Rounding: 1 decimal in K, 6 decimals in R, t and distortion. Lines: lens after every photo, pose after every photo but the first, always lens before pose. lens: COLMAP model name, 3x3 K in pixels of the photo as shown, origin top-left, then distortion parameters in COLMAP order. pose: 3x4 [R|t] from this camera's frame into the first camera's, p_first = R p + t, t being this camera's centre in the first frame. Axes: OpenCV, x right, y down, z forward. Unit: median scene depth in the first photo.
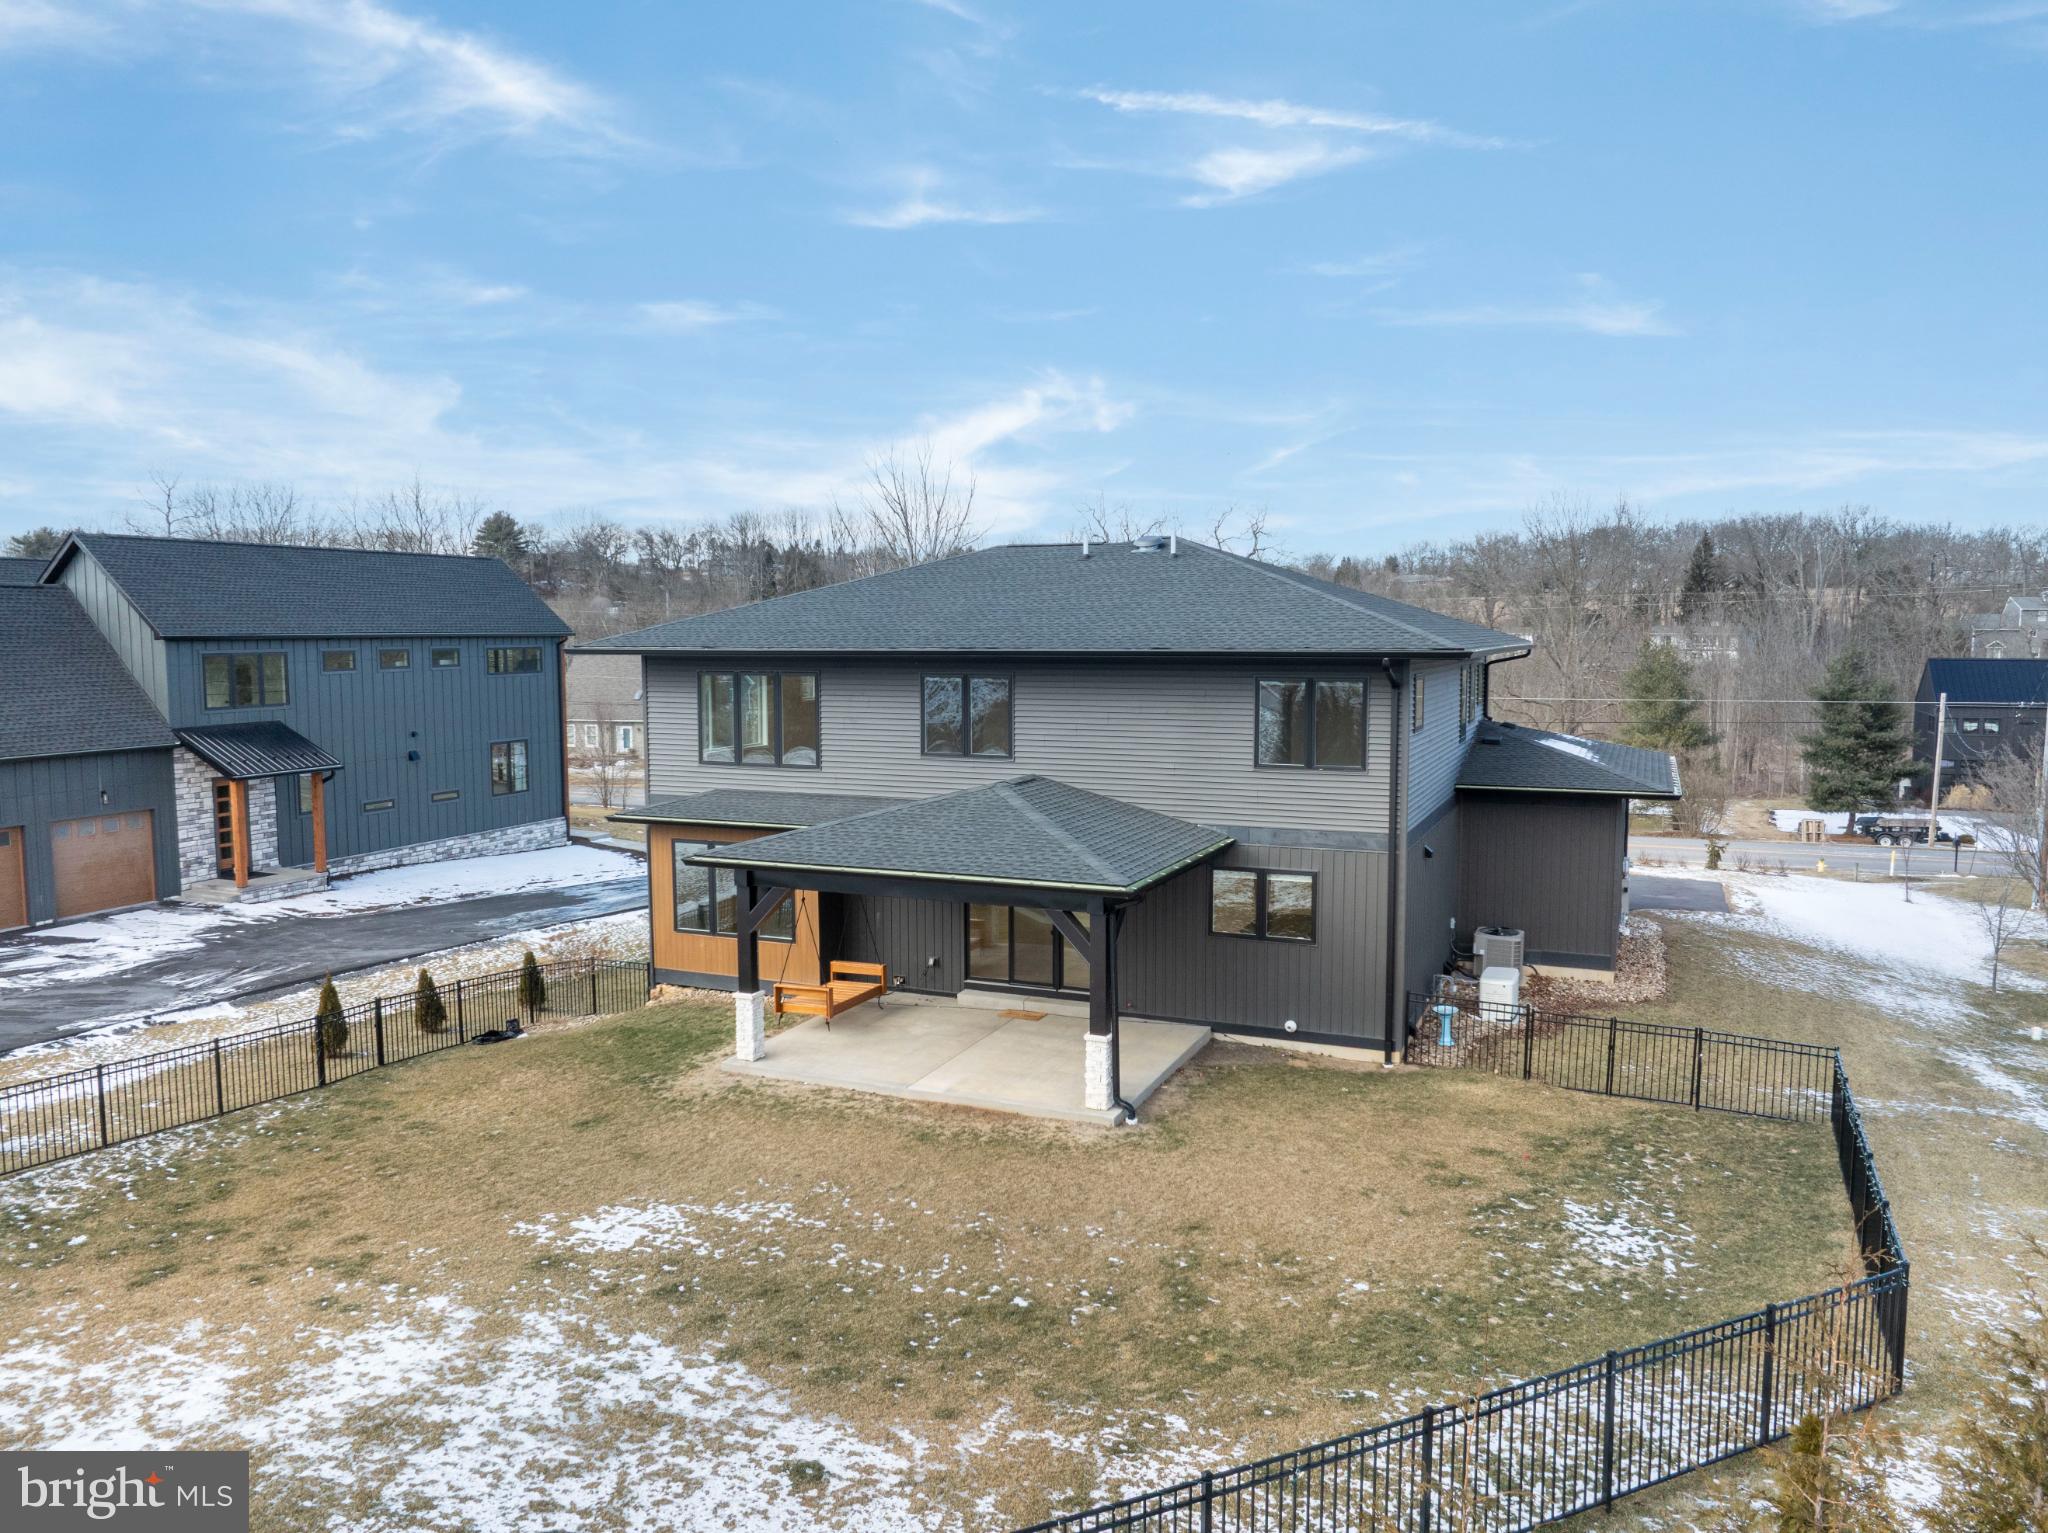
lens RADIAL K [[1438.3, 0, 1028.4], [0, 1438.3, 761.2], [0, 0, 1]] dist [-0.044952, 0.013585]
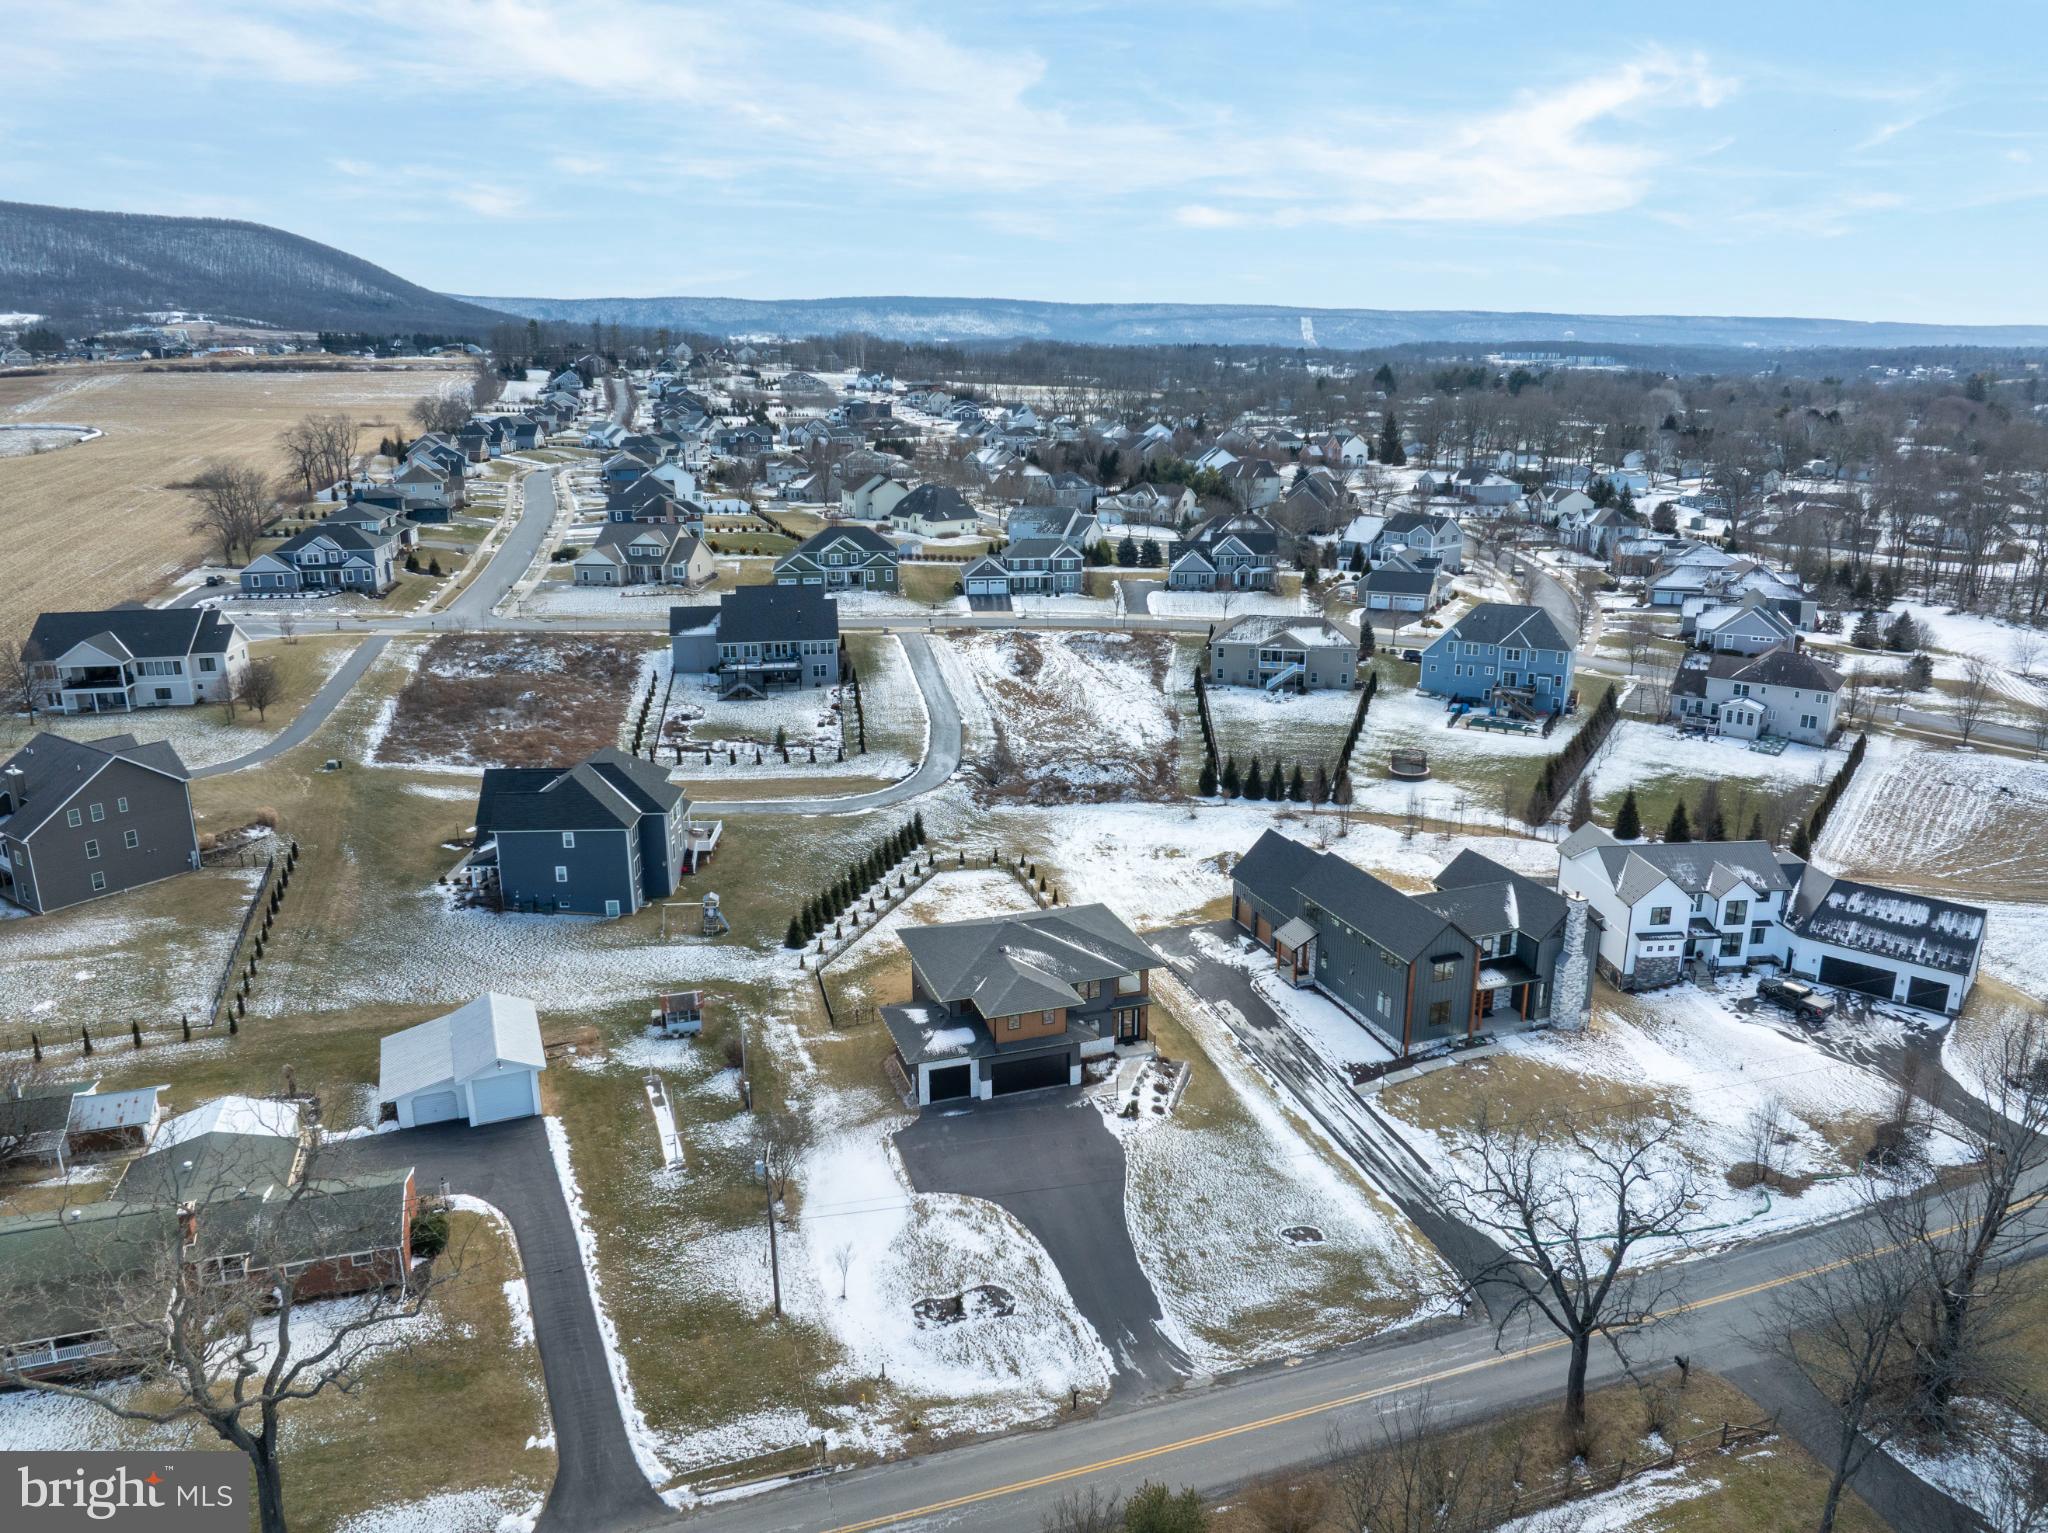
lens RADIAL K [[1438.3, 0, 1035.8], [0, 1438.3, 759.6], [0, 0, 1]] dist [-0.044952, 0.013585]
pose [[-0.739640, 0.187089, -0.646475, 2.918453], [-0.057406, 0.939544, 0.337582, -2.241159], [0.670549, 0.286801, -0.684185, 4.343174]]
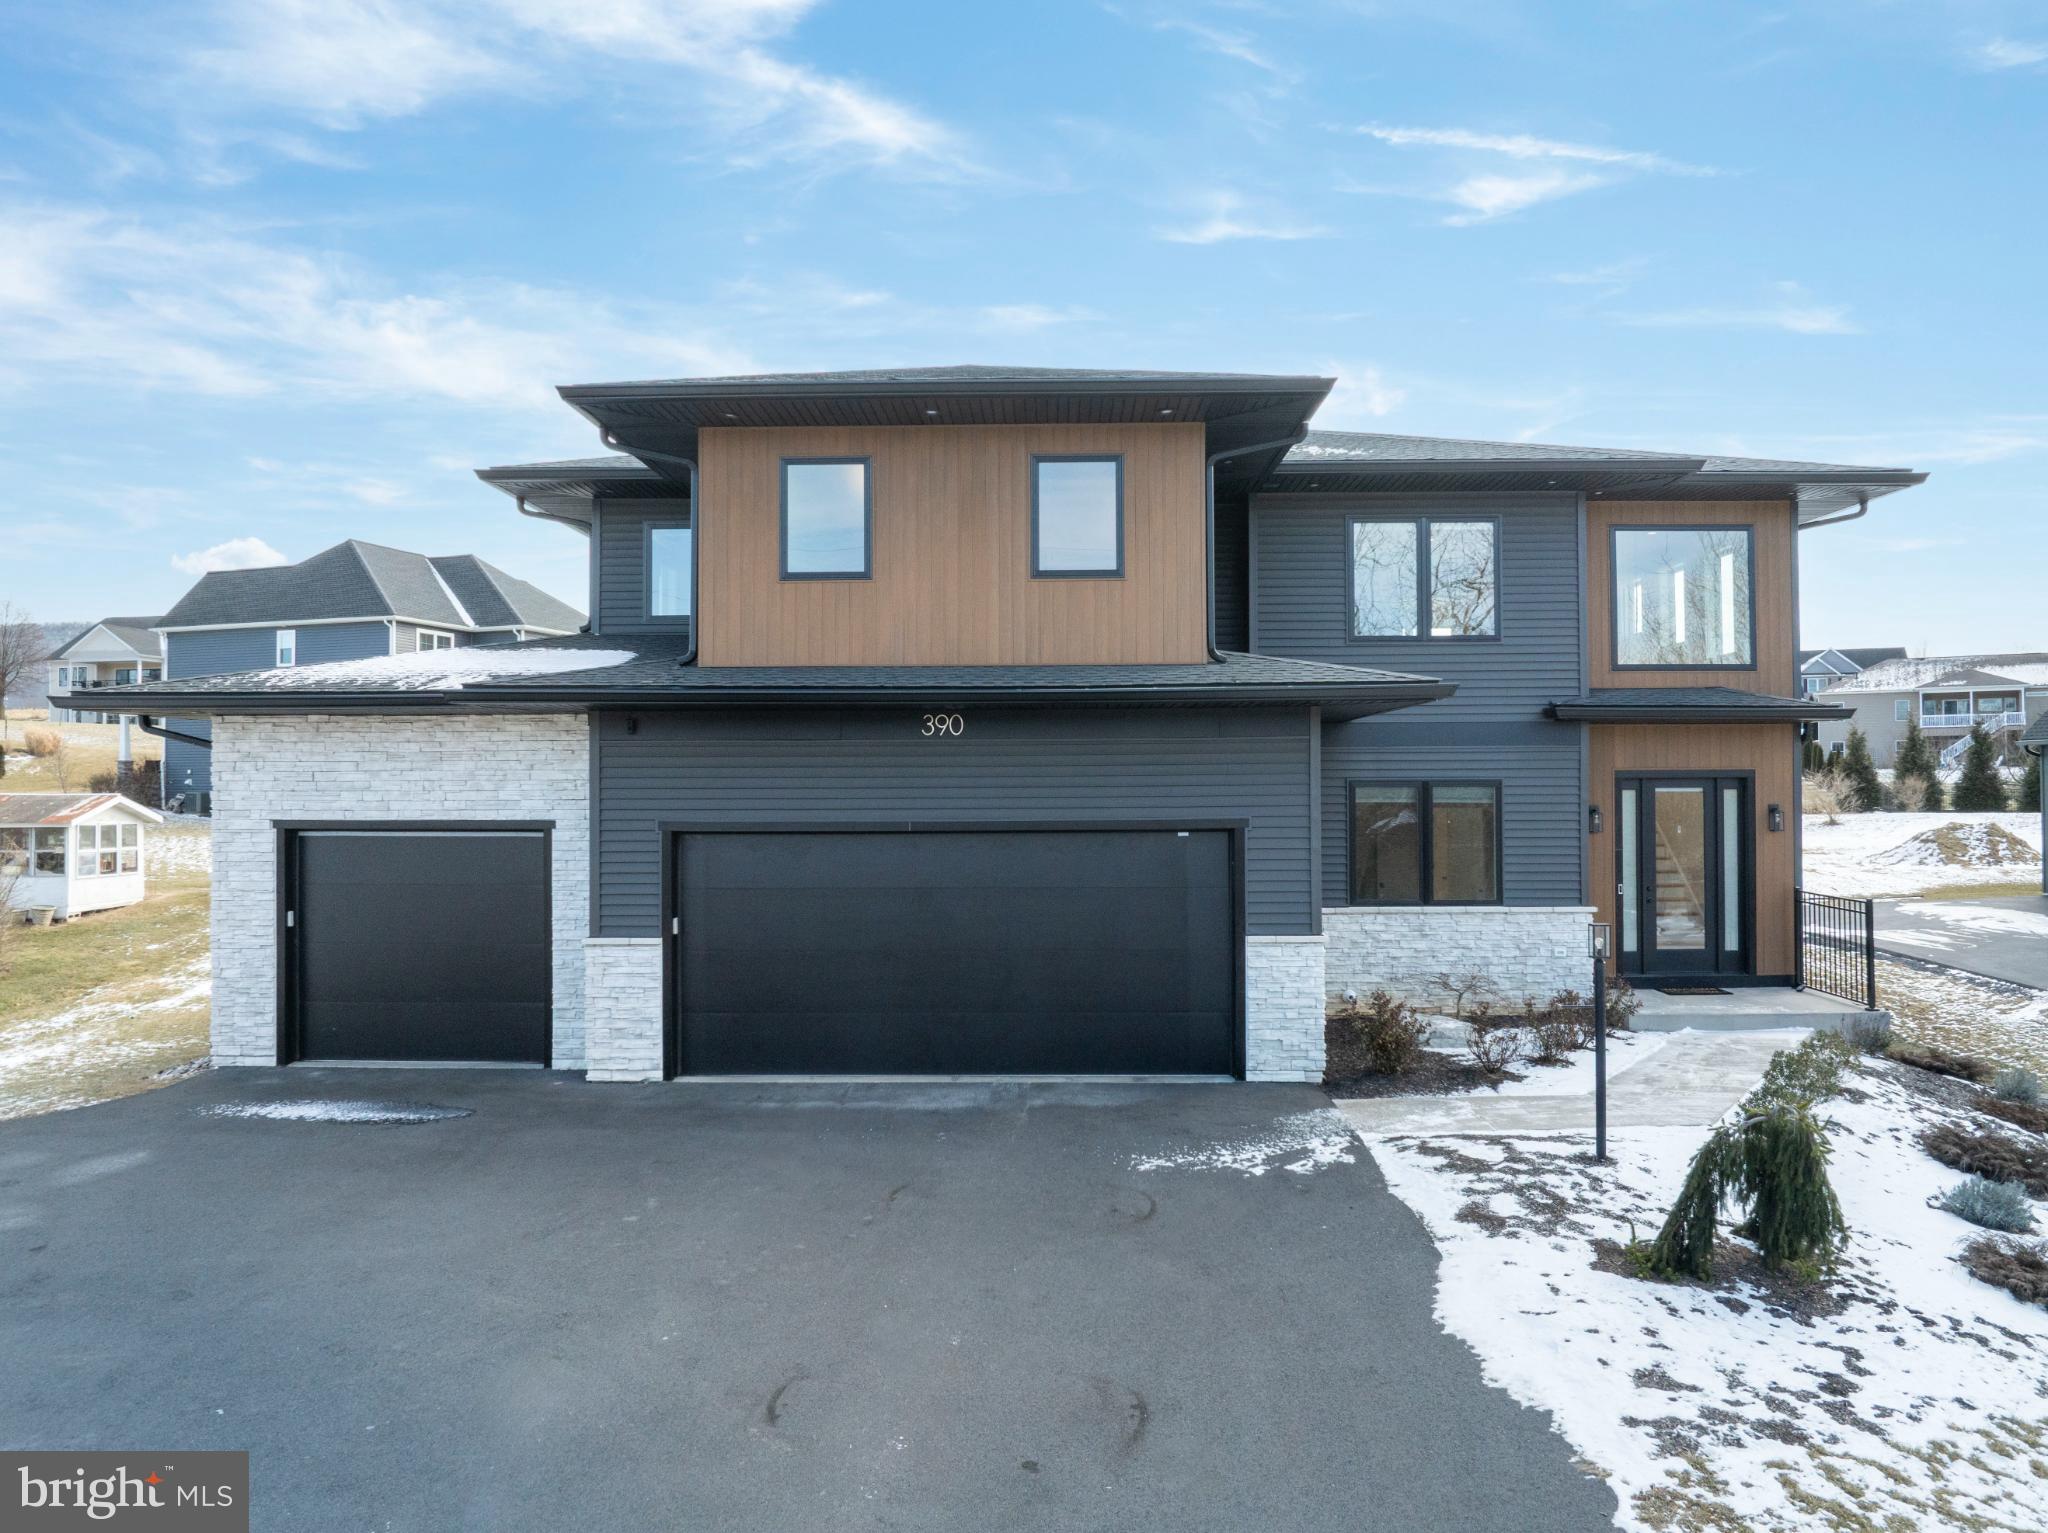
lens RADIAL K [[1438.3, 0, 1028.3], [0, 1438.3, 765.3], [0, 0, 1]] dist [-0.044952, 0.013585]
pose [[-0.925606, 0.001119, -0.378487, 0.533475], [-0.026531, 0.997344, 0.067832, -0.029549], [0.377558, 0.072828, -0.923118, 2.239989]]
